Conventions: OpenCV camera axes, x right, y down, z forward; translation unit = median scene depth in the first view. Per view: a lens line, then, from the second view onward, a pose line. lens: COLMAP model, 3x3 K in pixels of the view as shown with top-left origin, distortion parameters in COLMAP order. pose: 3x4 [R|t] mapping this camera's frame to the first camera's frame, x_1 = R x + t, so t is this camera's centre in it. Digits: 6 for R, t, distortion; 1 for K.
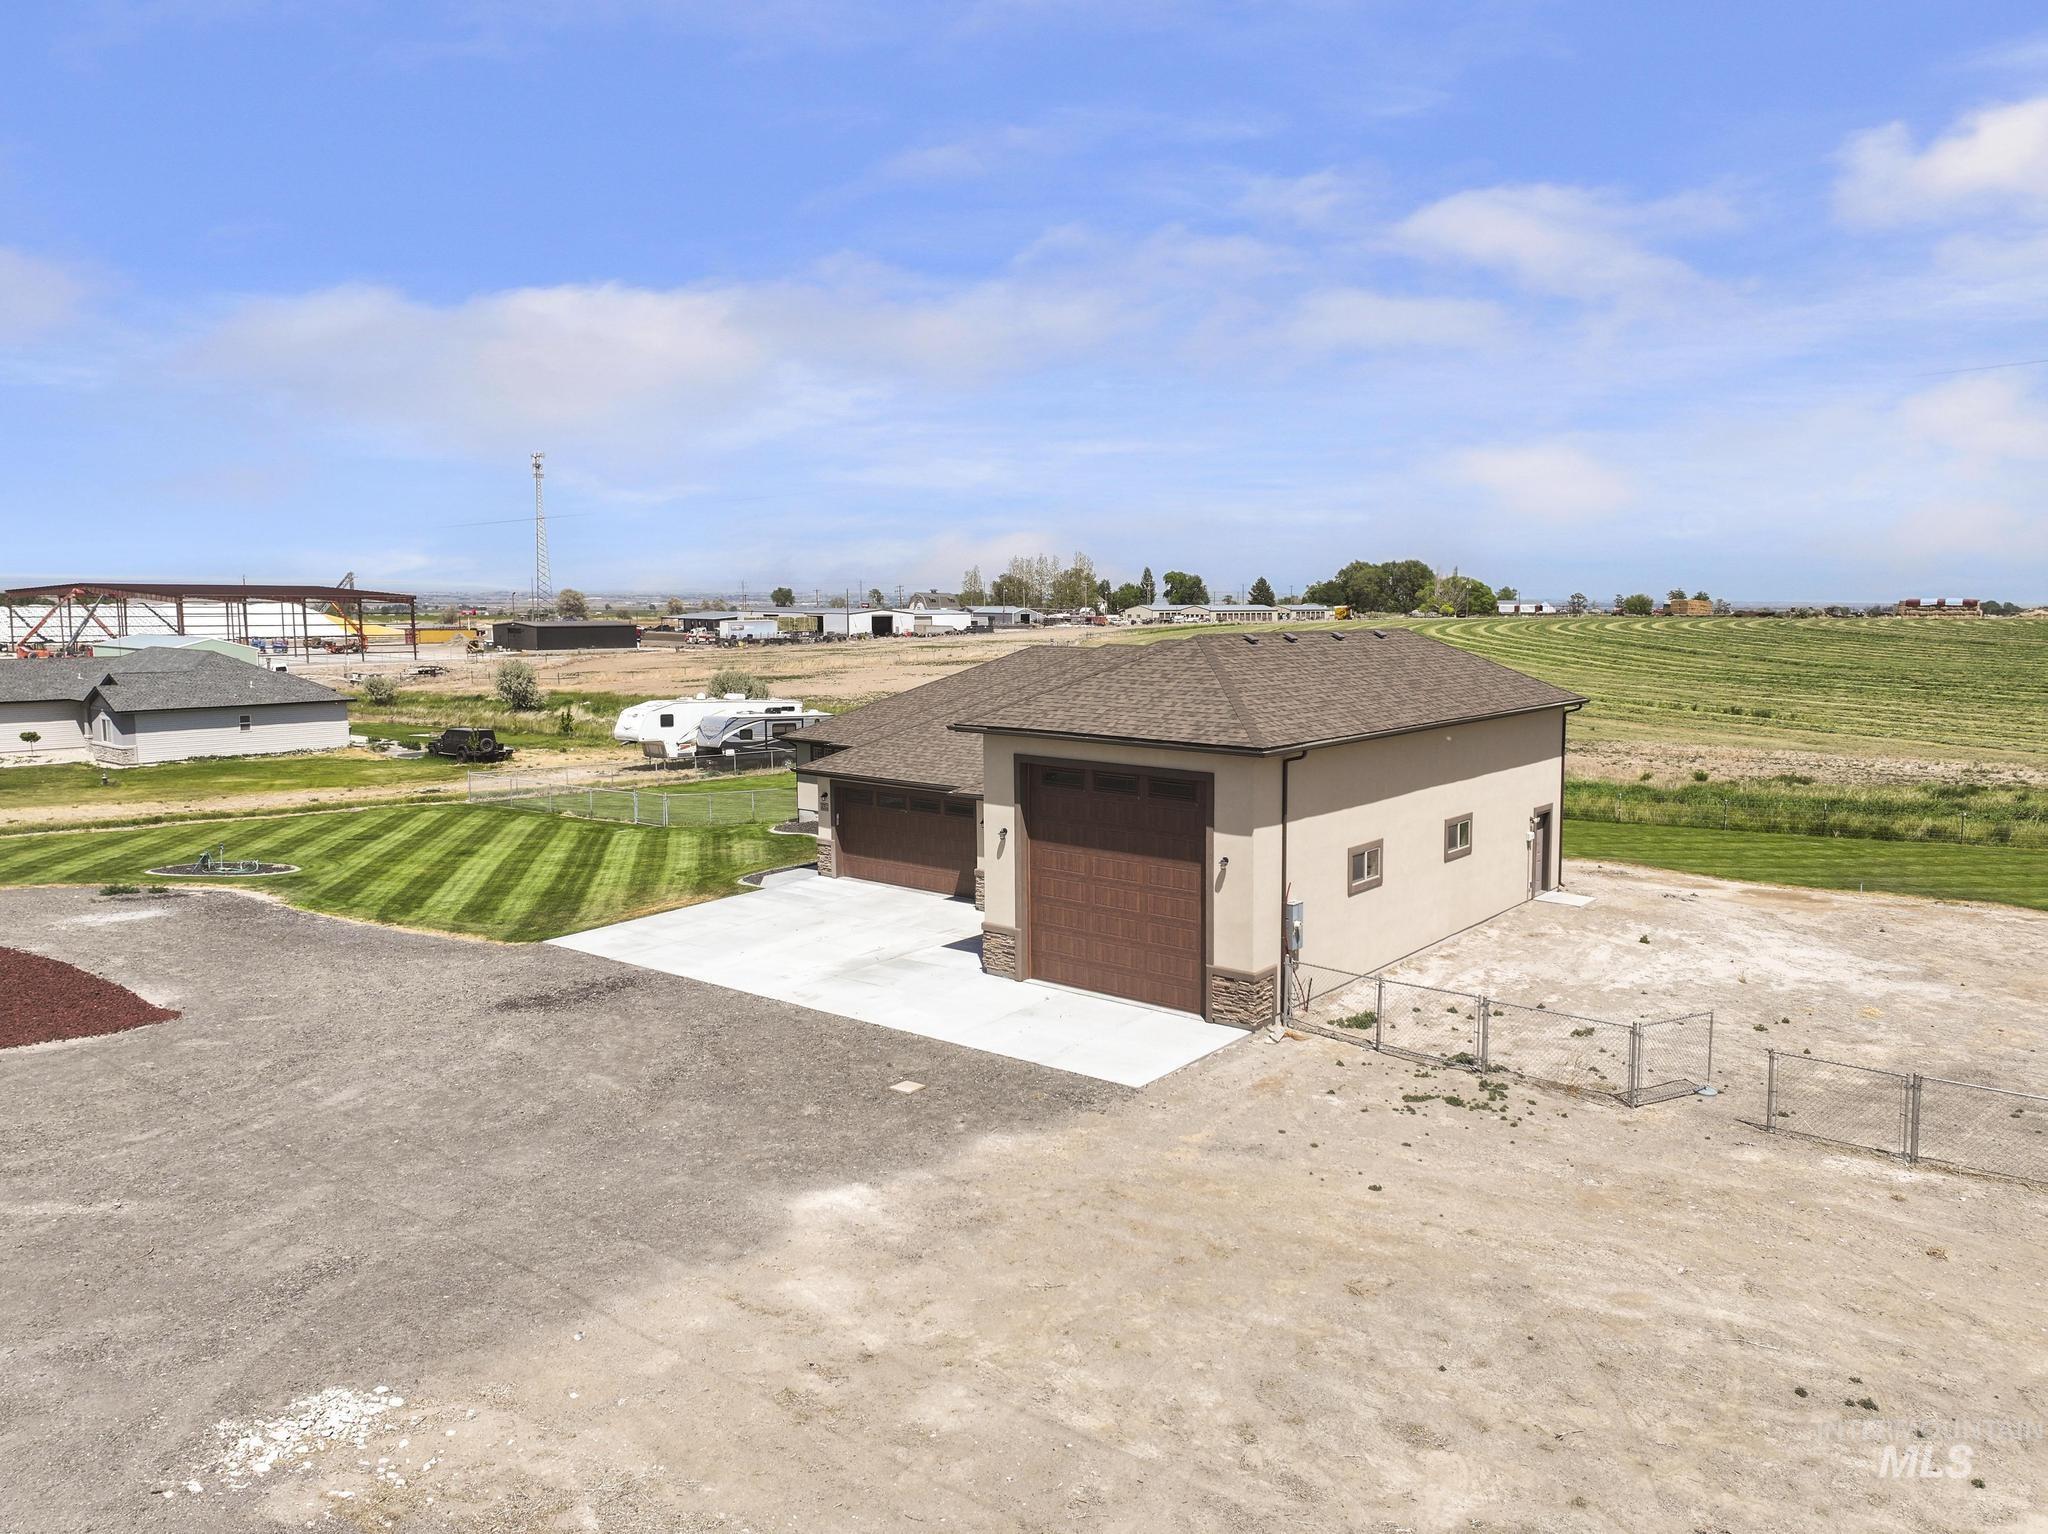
lens RADIAL K [[1440.4, 0, 1016.1], [0, 1440.4, 707.3], [0, 0, 1]] dist [0.009479, 0.005989]
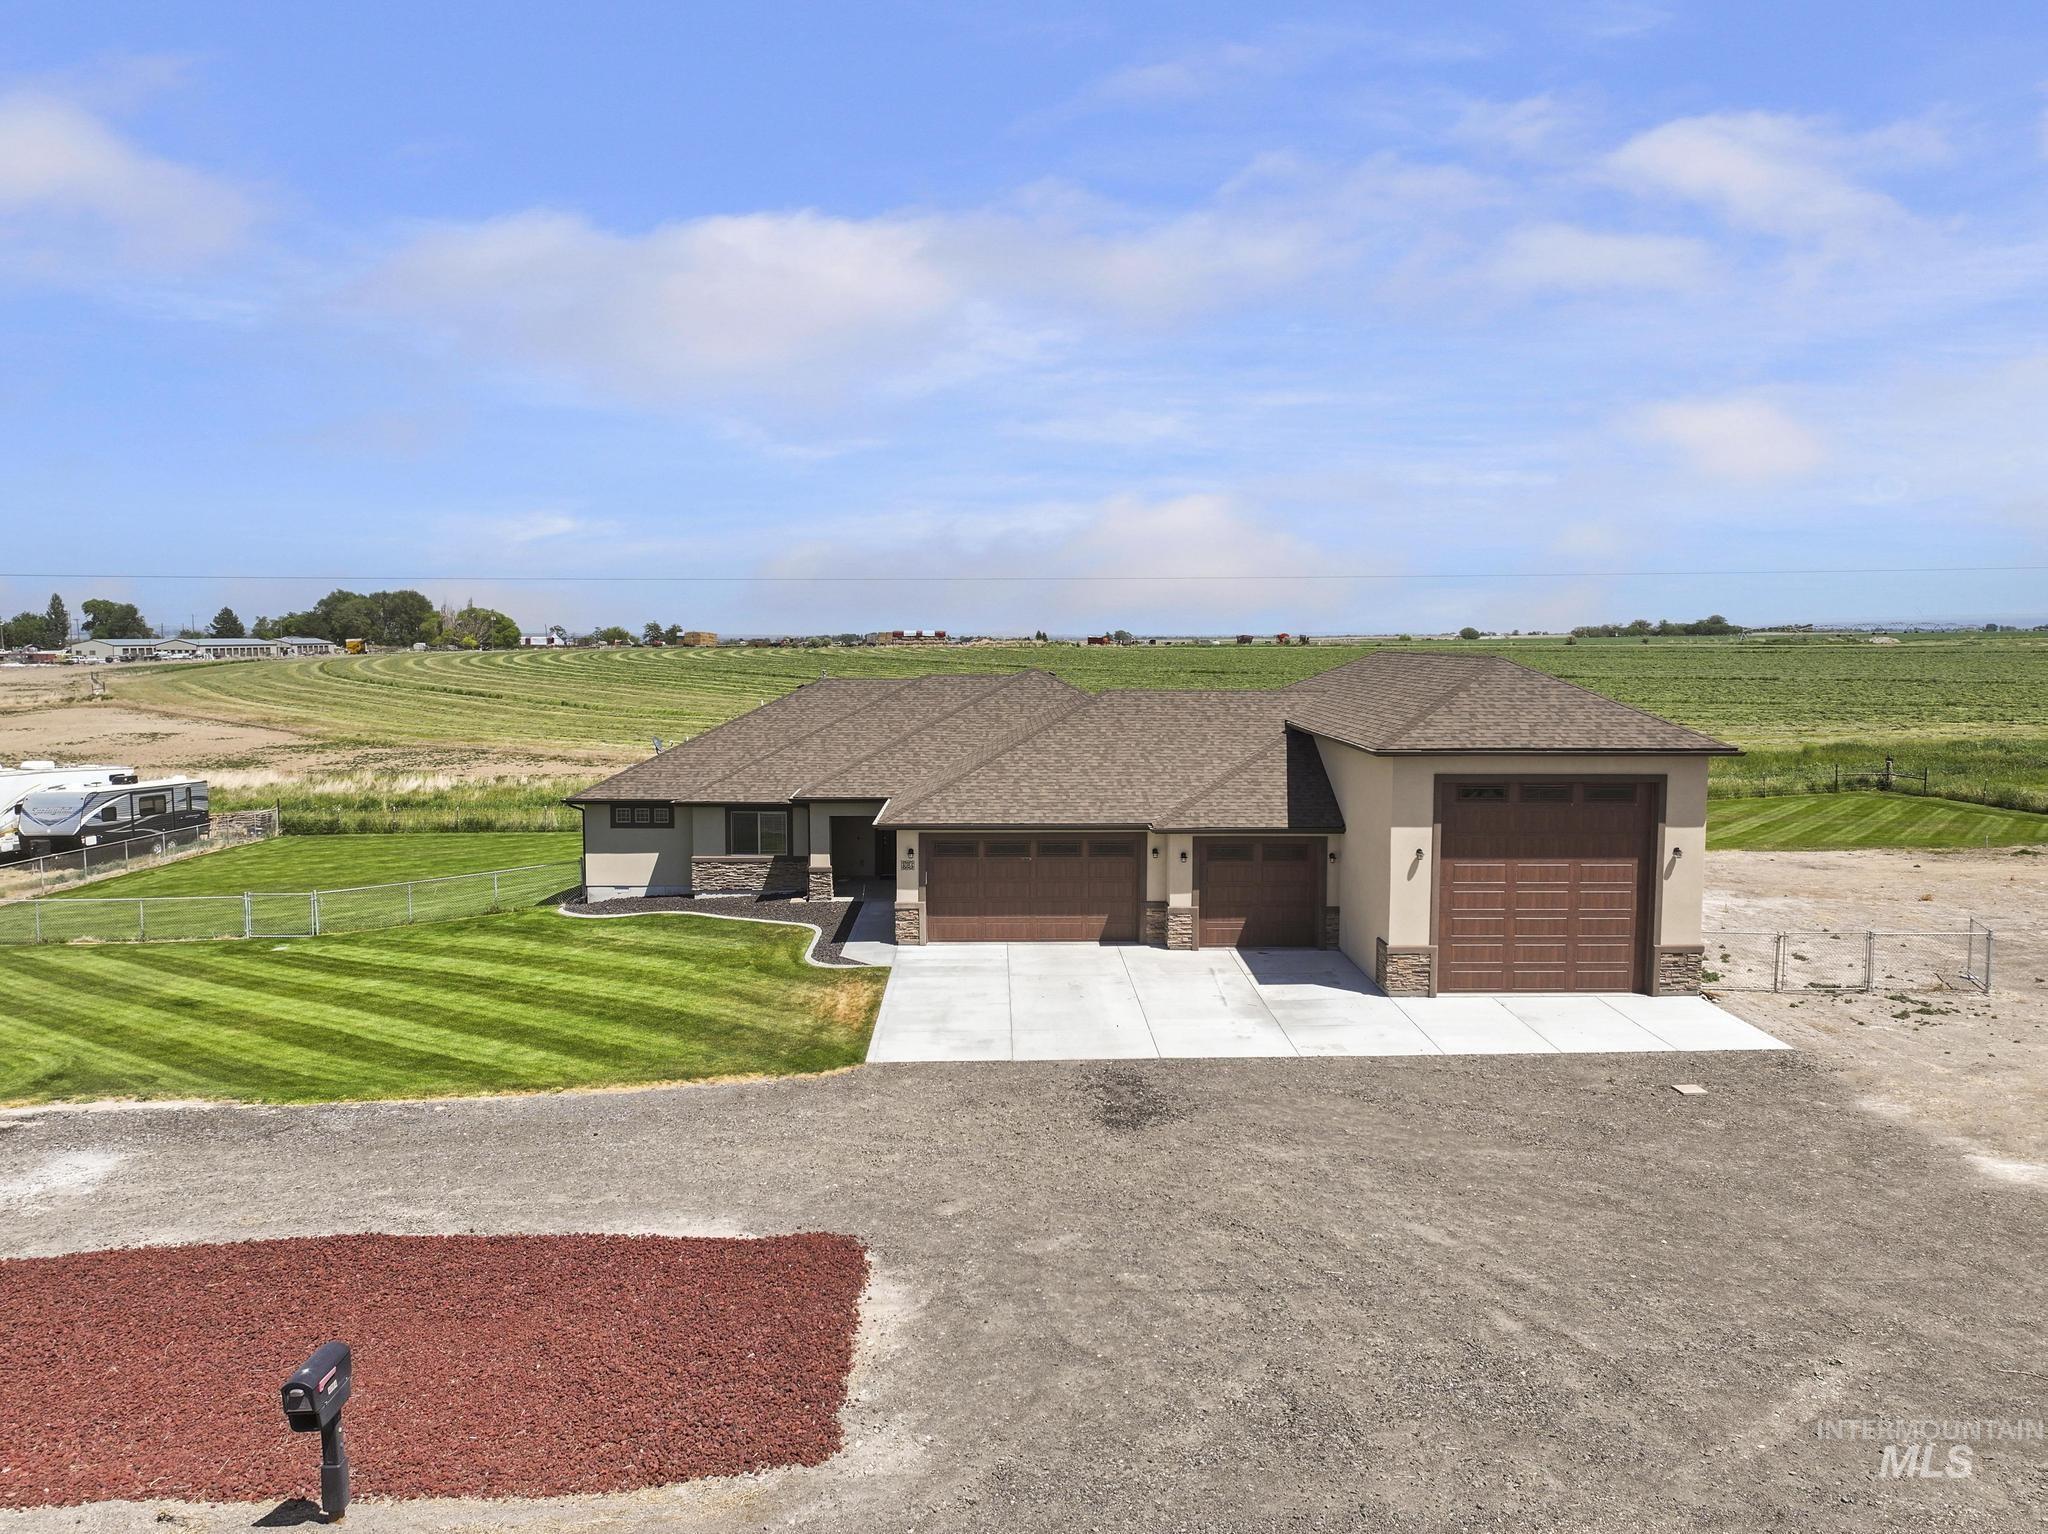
lens RADIAL K [[1454.4, 0, 1024.0], [0, 1454.4, 767.0], [0, 0, 1]] dist [0.004777, 0.002187]
pose [[0.769559, -0.061419, 0.635615, -0.672718], [0.050181, 0.998102, 0.035691, -0.018228], [-0.636601, 0.004429, 0.771180, 0.304058]]
